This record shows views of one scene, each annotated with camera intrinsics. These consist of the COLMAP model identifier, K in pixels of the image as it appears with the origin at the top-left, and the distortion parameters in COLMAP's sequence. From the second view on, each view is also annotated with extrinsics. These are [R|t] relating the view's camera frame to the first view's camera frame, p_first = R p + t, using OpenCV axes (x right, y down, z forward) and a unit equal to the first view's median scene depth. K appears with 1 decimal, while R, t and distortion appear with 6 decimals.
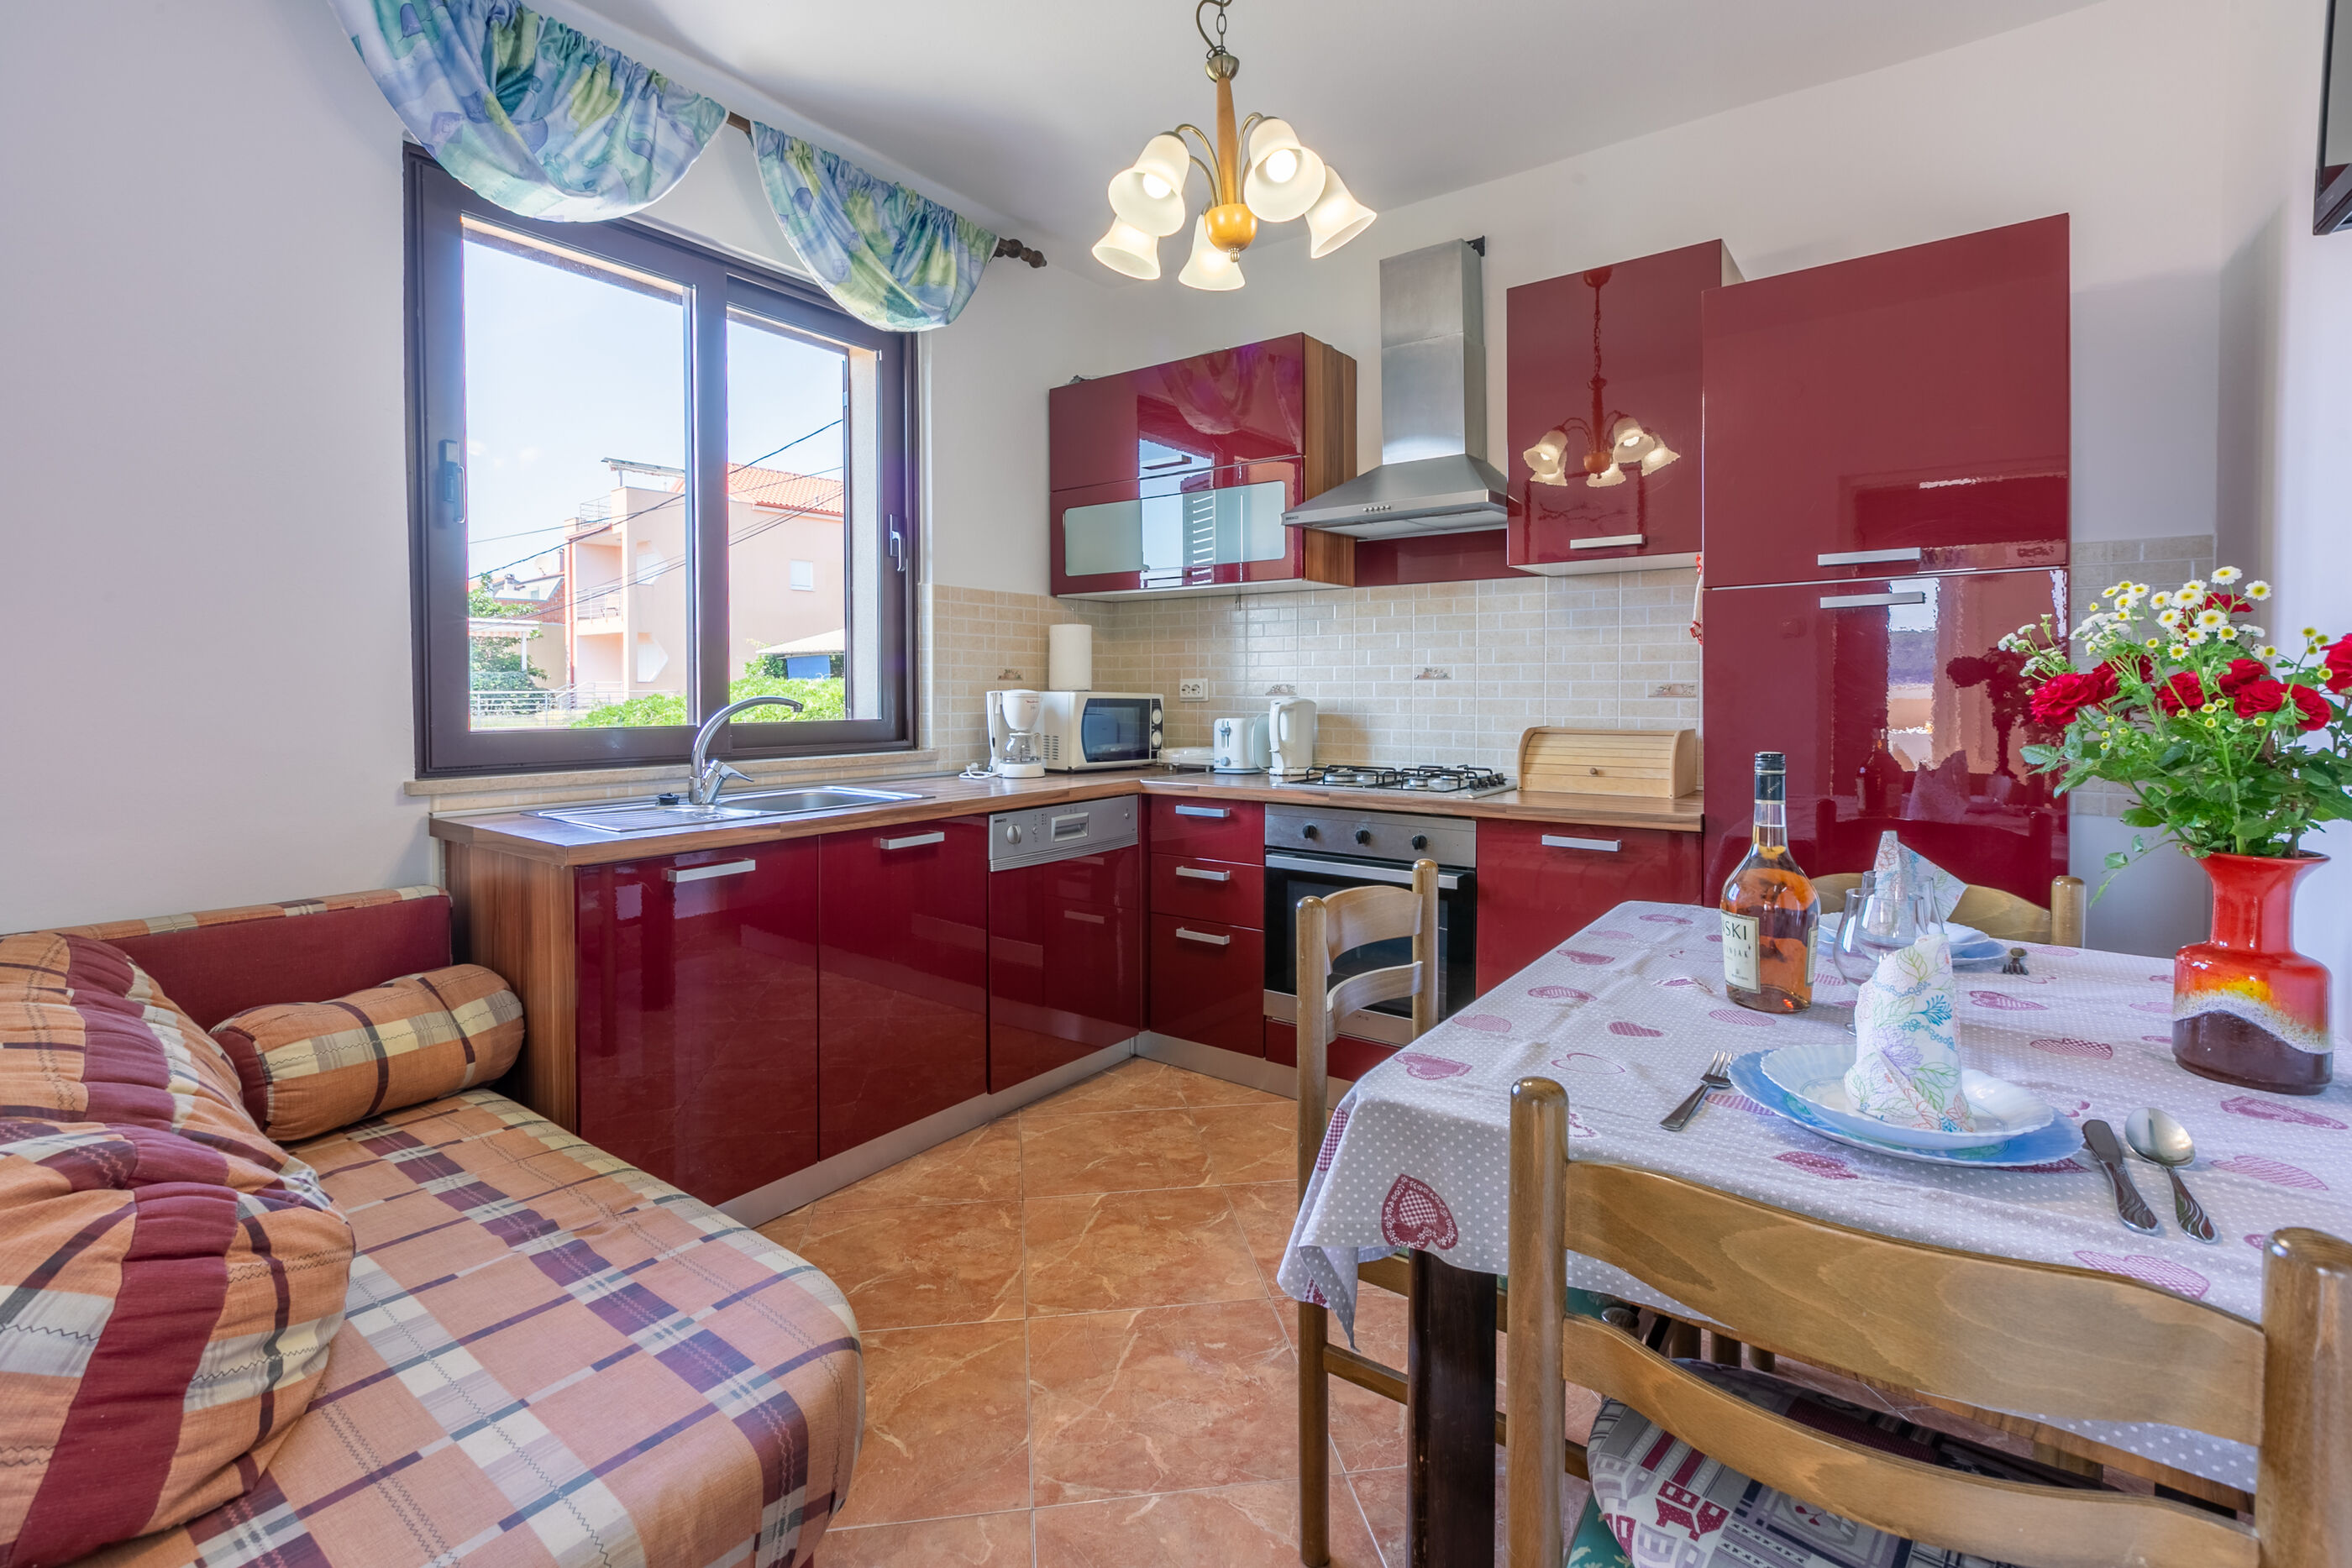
lens RADIAL K [[1059.1, 0, 1178.9], [0, 1059.1, 706.6], [0, 0, 1]] dist [0.000534, 0.000091]
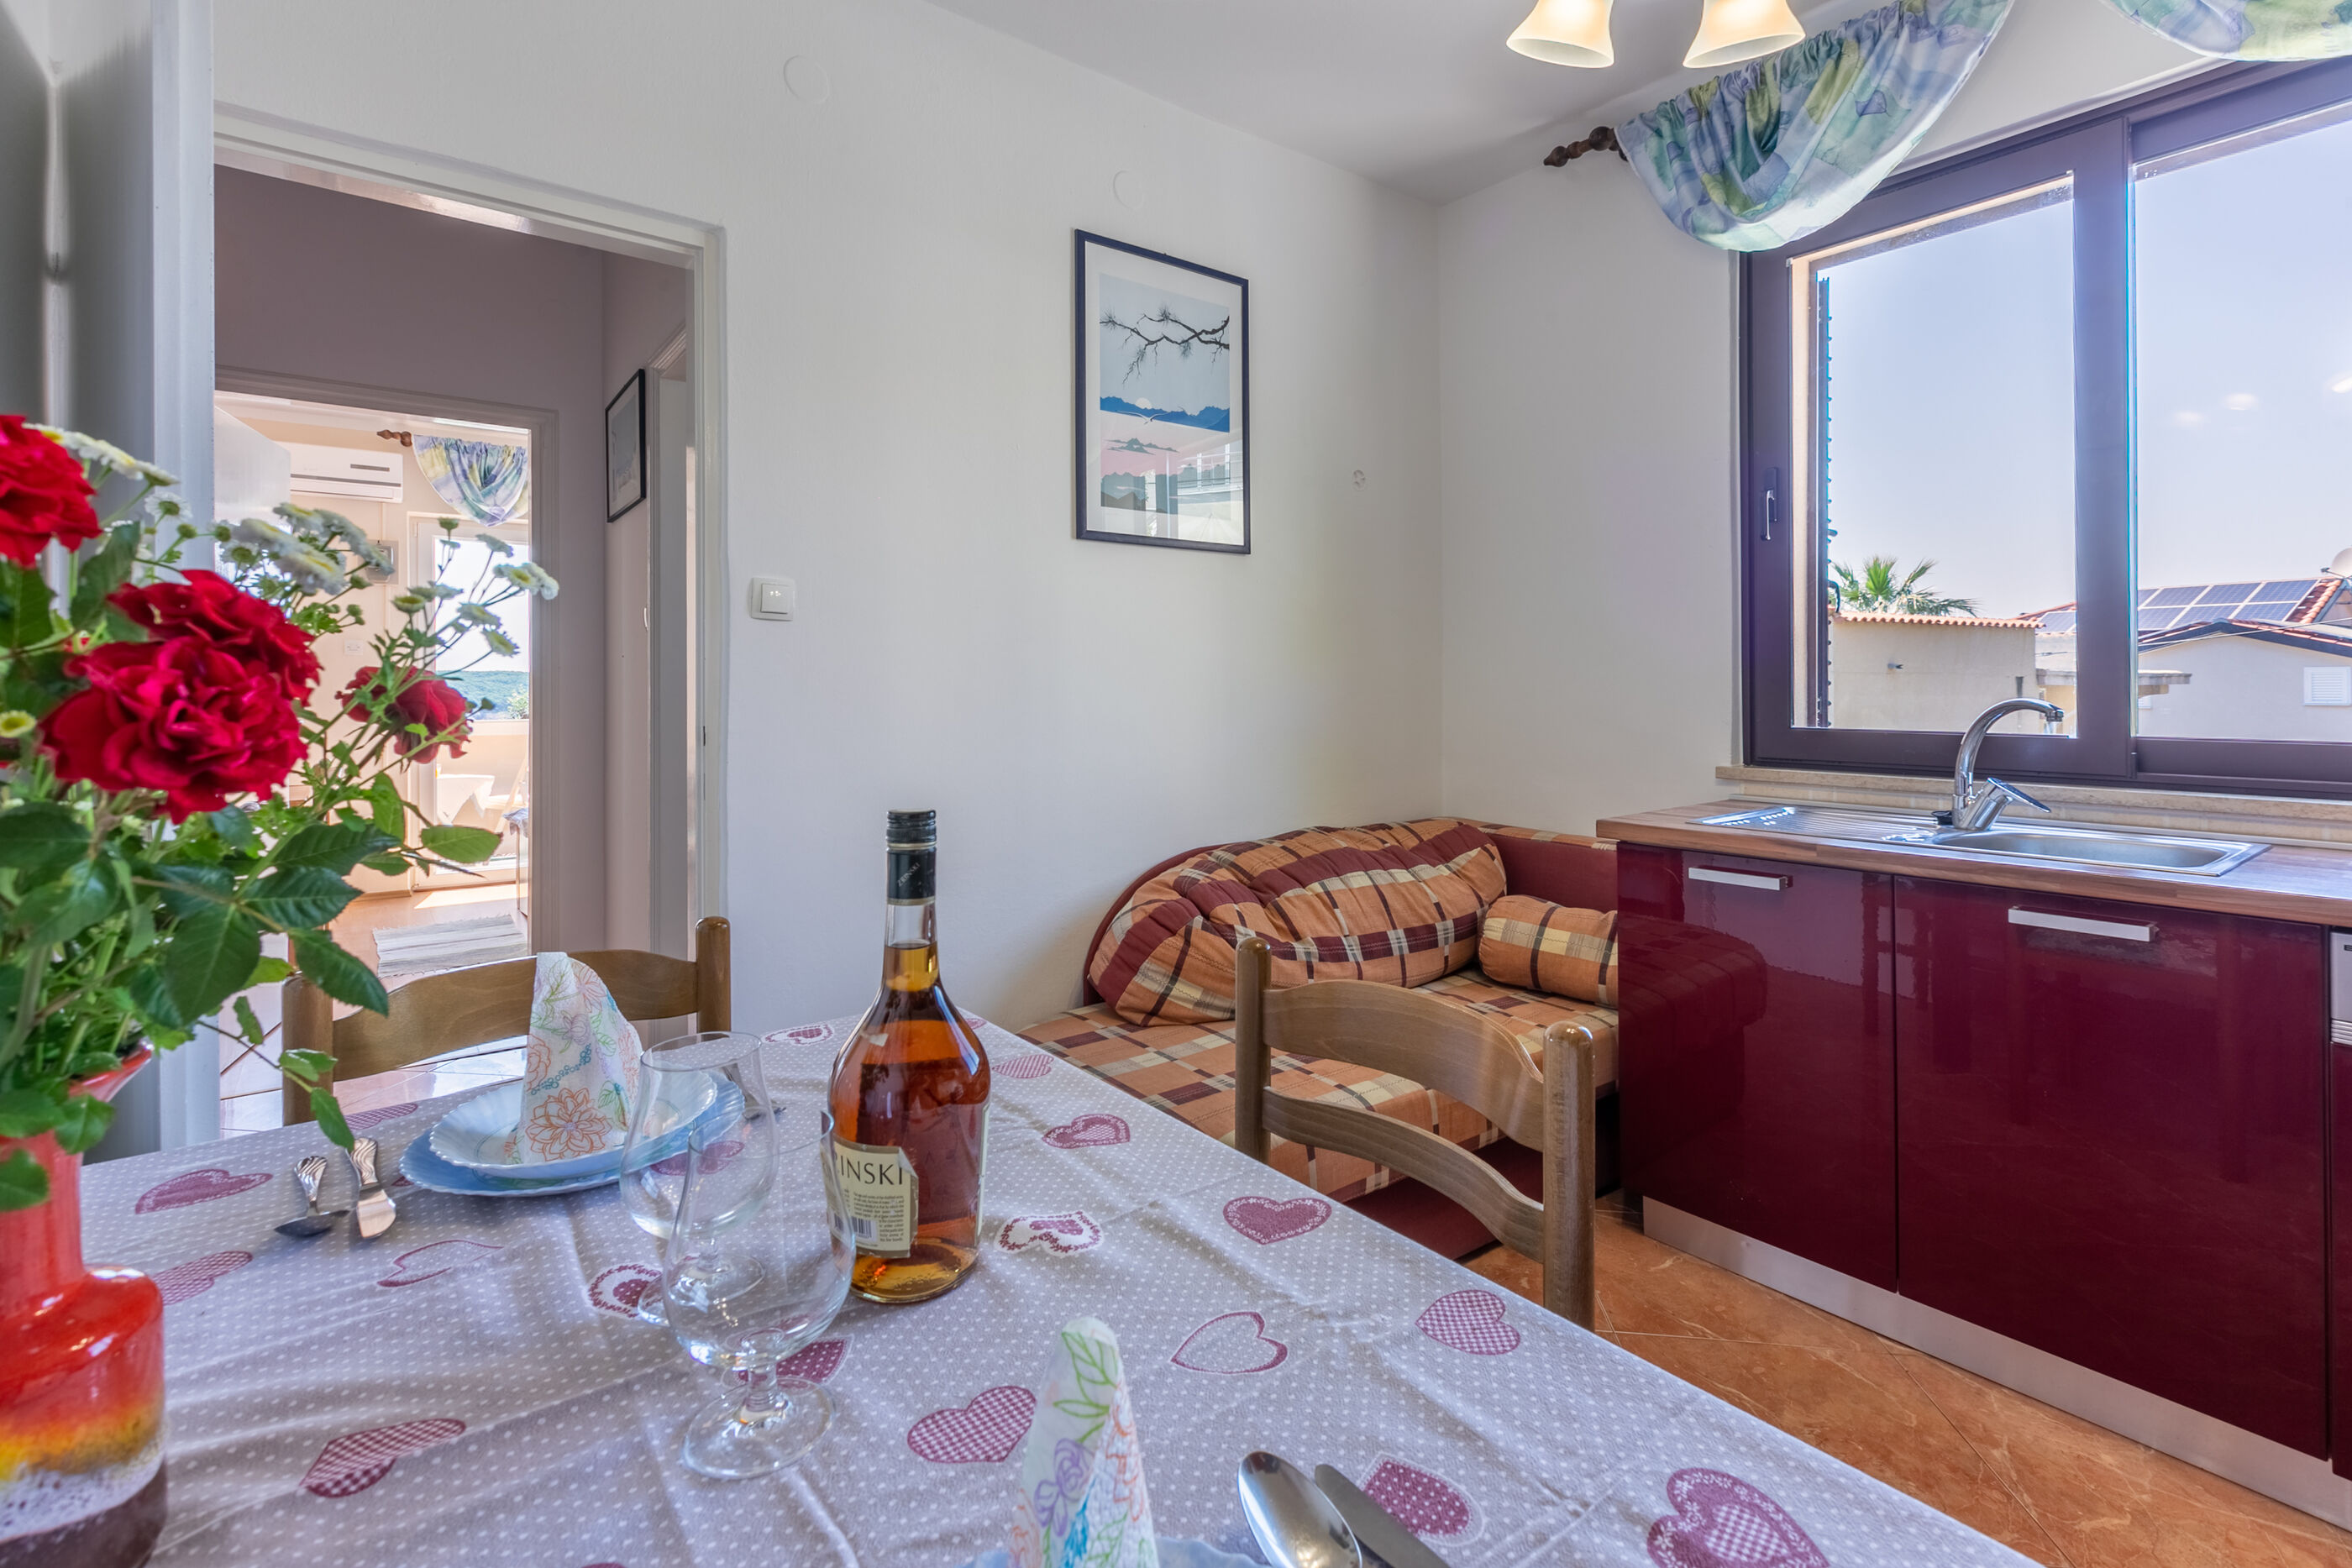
lens RADIAL K [[1065.5, 0, 1173.3], [0, 1065.5, 692.6], [0, 0, 1]] dist [0.001154, 0.000190]
pose [[-0.285886, 0.003855, -0.958256, 0.396136], [-0.015444, 0.999843, 0.008629, -0.008993], [0.958139, 0.017266, -0.285781, 0.491911]]
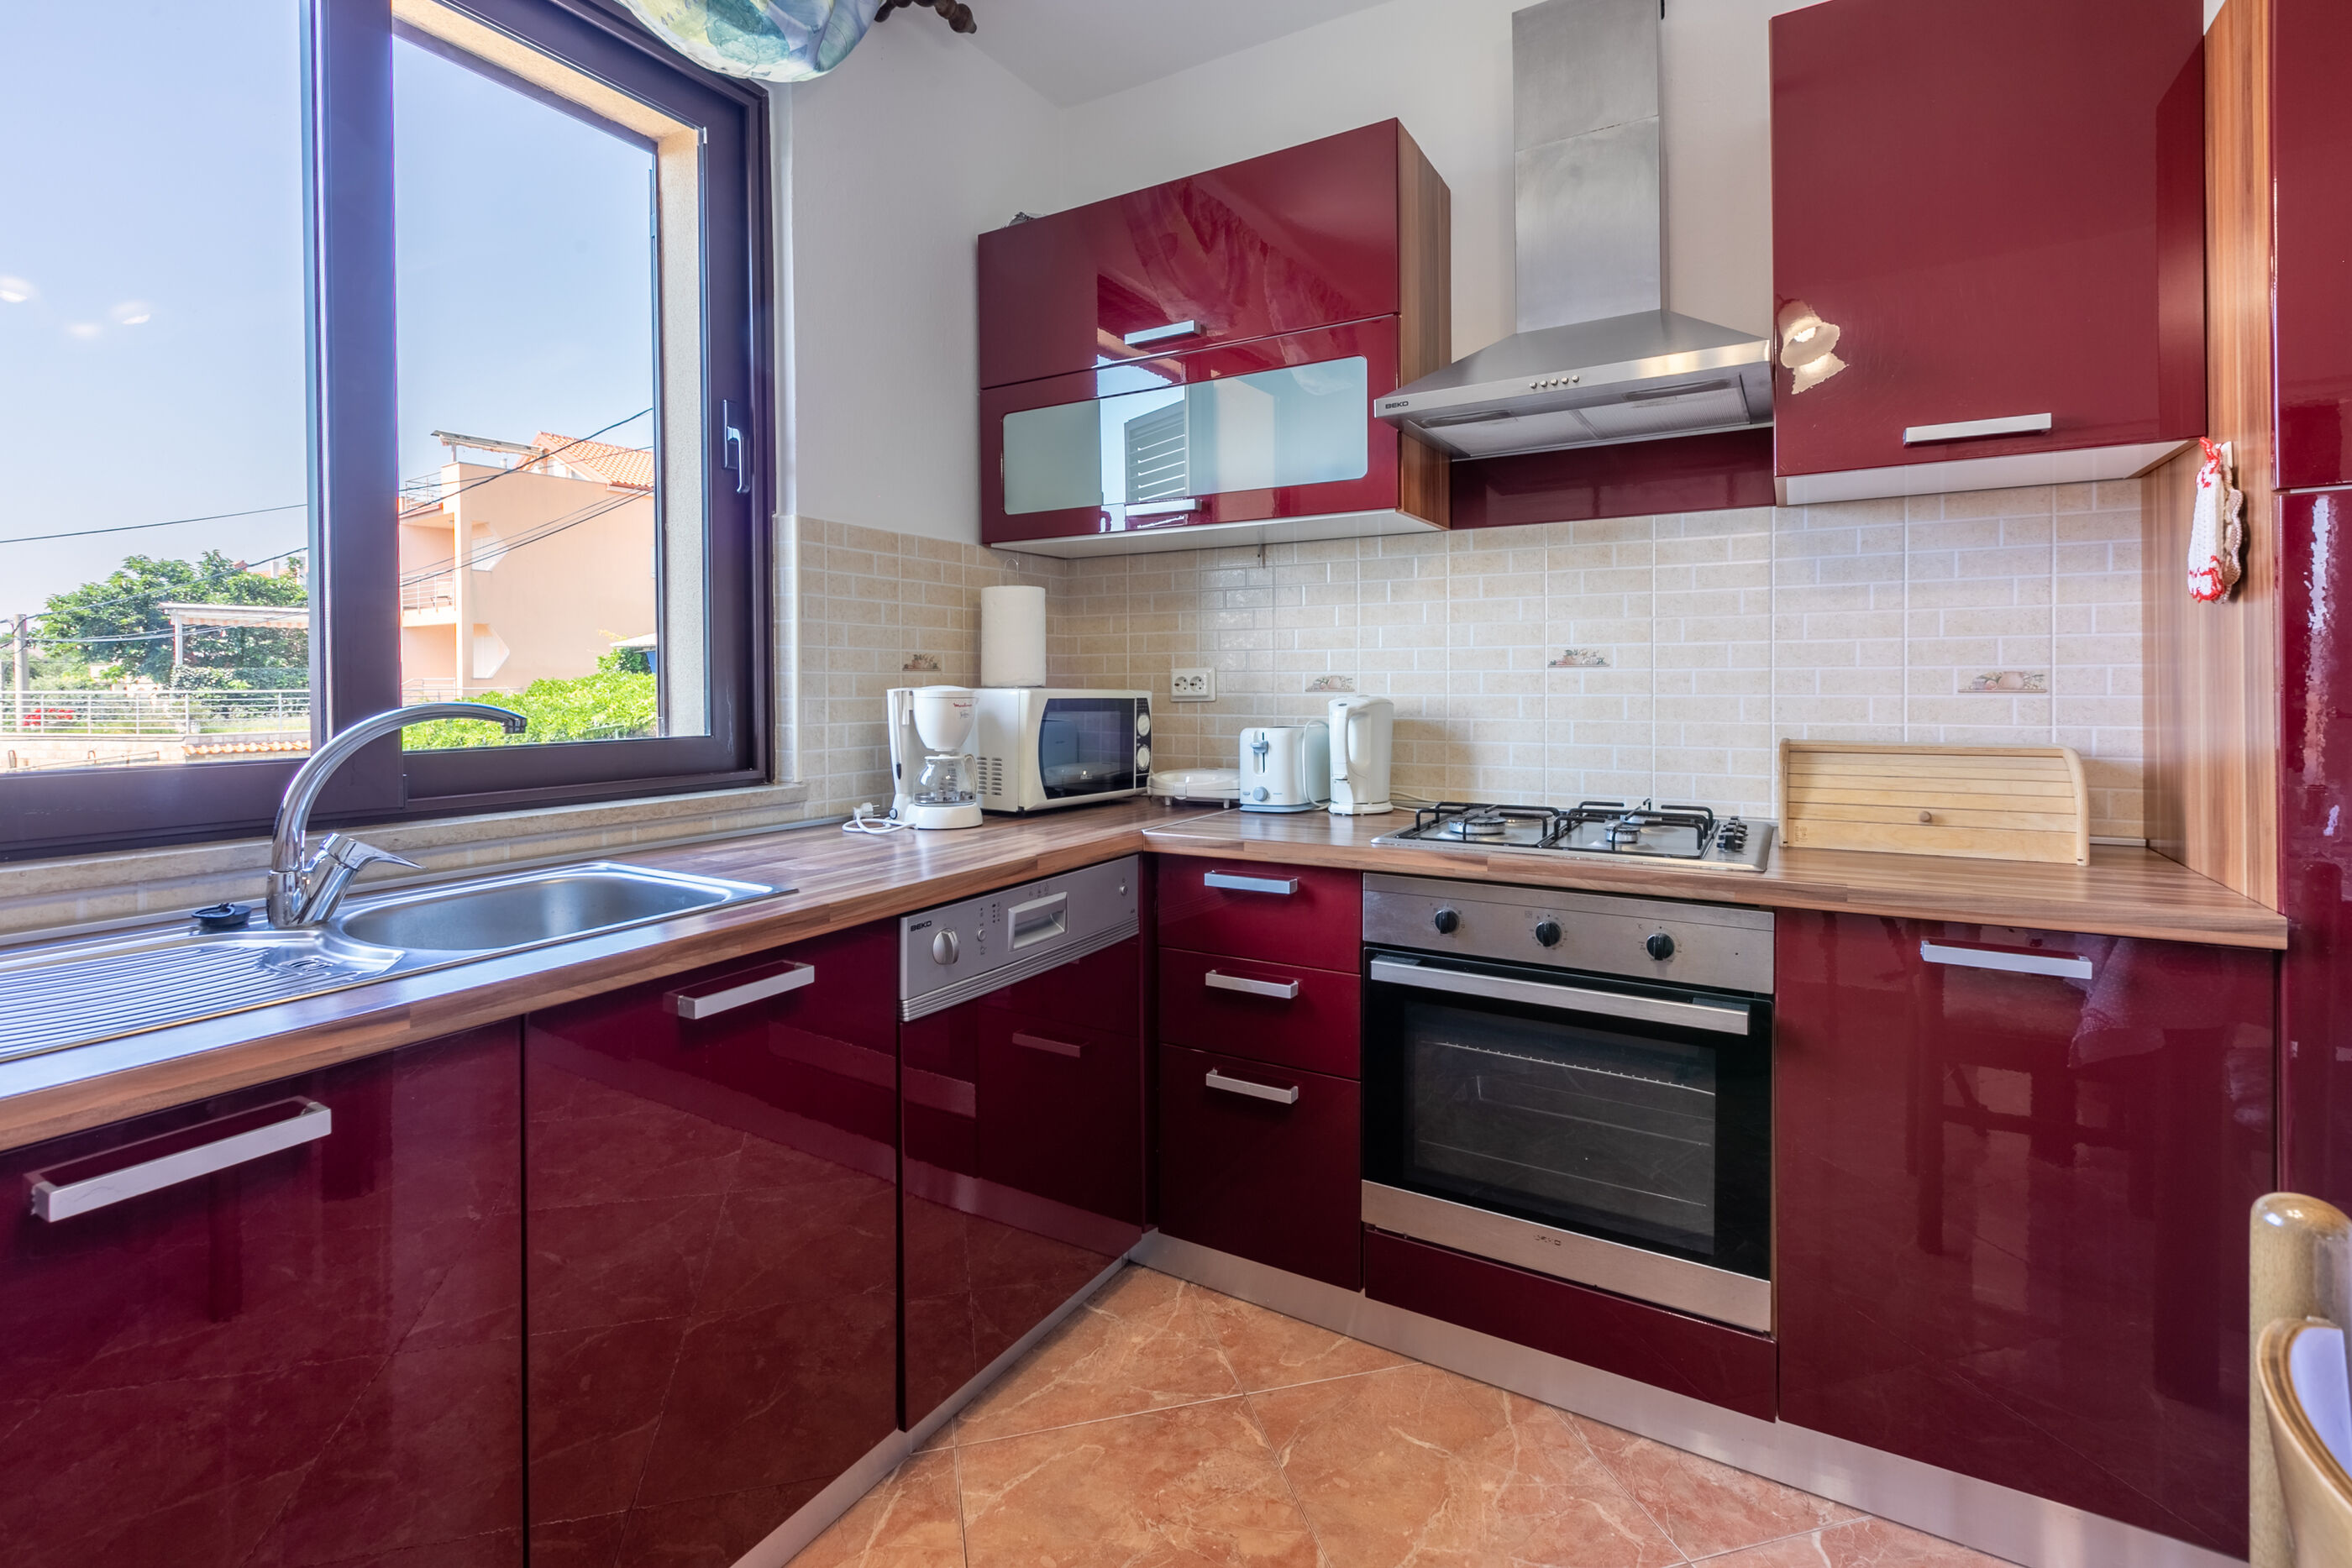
lens RADIAL K [[1065.5, 0, 1173.3], [0, 1065.5, 692.6], [0, 0, 1]] dist [0.001154, 0.000190]
pose [[0.995039, -0.005847, 0.099314, -0.076392], [0.006590, 0.999953, -0.007150, -0.006621], [-0.099267, 0.007769, 0.995030, 0.360731]]
